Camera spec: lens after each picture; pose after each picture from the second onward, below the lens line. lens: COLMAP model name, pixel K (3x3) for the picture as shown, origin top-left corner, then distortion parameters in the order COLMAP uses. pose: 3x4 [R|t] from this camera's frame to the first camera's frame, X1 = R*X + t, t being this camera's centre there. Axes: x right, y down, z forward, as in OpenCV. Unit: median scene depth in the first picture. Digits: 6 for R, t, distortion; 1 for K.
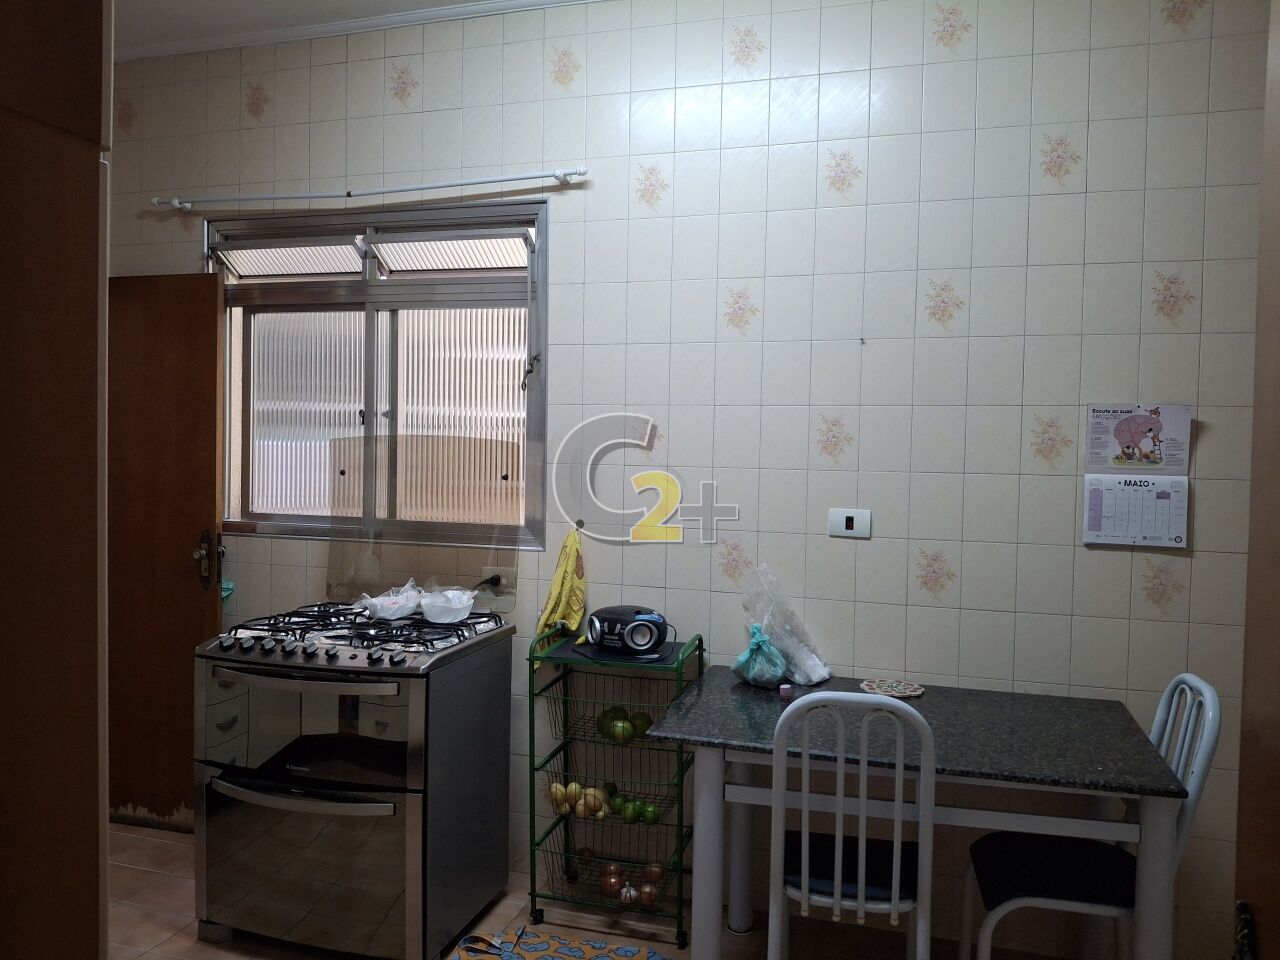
lens RADIAL K [[940.4, 0, 640.0], [0, 940.4, 480.0], [0, 0, 1]] dist [0.030684, -0.076299]
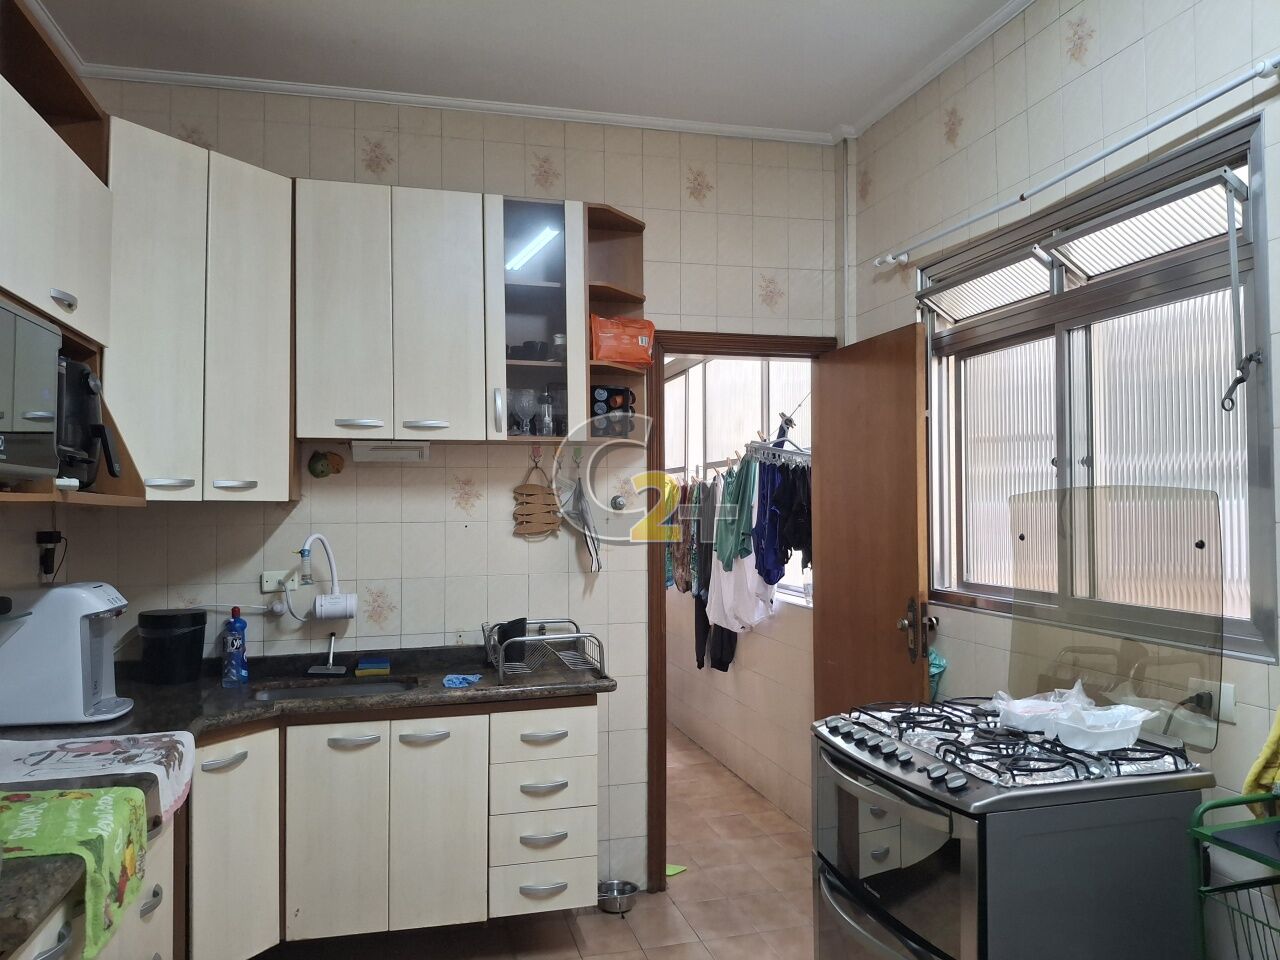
lens RADIAL K [[953.5, 0, 640.0], [0, 953.5, 480.0], [0, 0, 1]] dist [0.005236, -0.000351]
pose [[0.525848, -0.047479, -0.849252, 0.204173], [-0.007086, 0.998162, -0.060192, -0.004859], [0.850549, 0.037670, 0.524545, 0.279700]]
